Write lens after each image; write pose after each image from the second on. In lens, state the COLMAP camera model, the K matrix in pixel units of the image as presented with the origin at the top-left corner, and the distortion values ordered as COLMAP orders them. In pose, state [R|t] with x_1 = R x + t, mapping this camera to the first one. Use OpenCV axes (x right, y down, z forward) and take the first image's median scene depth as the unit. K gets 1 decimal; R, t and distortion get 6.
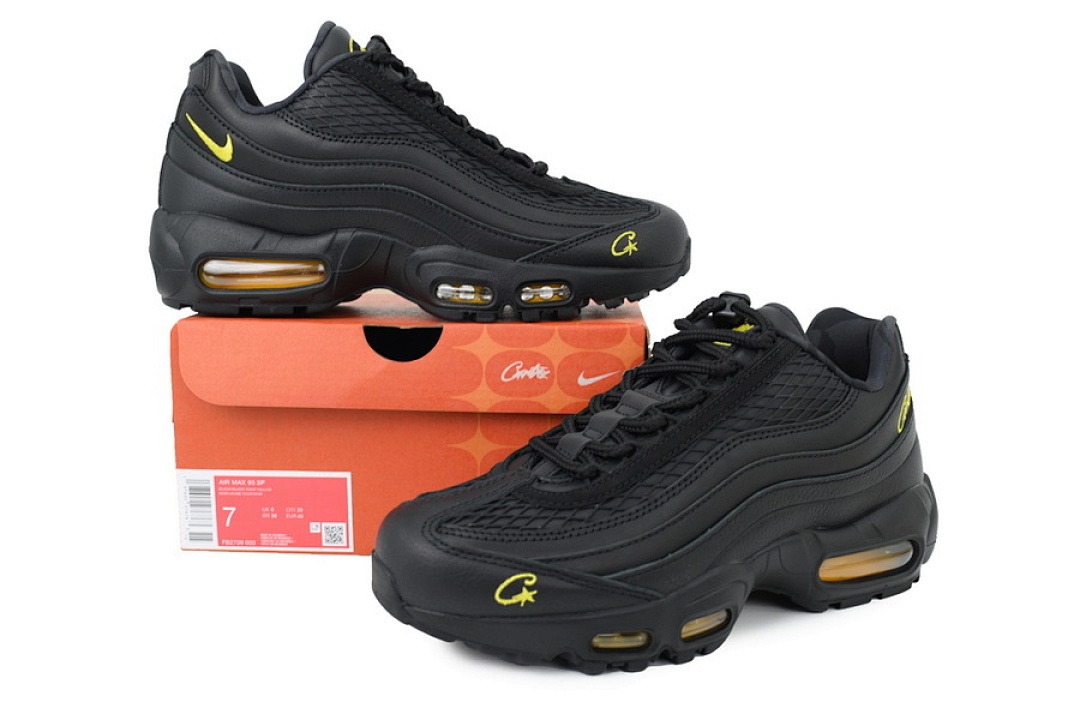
lens RADIAL K [[1056.2, 0, 540.0], [0, 1056.2, 360.0], [0, 0, 1]] dist [0.000313, 0.001419]
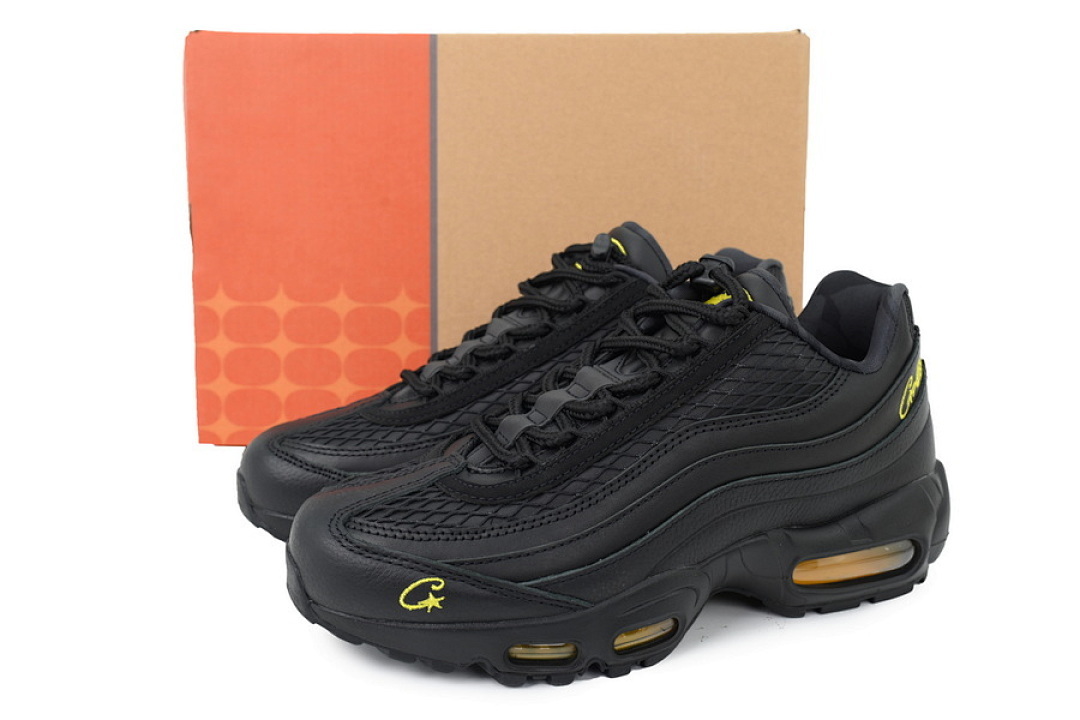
lens RADIAL K [[1056.2, 0, 540.0], [0, 1056.2, 360.0], [0, 0, 1]] dist [0.000313, 0.001419]
pose [[0.992973, 0.020058, -0.116626, 0.162843], [-0.010950, 0.996876, 0.078219, -0.051193], [0.117831, -0.076392, 0.990091, 0.112580]]
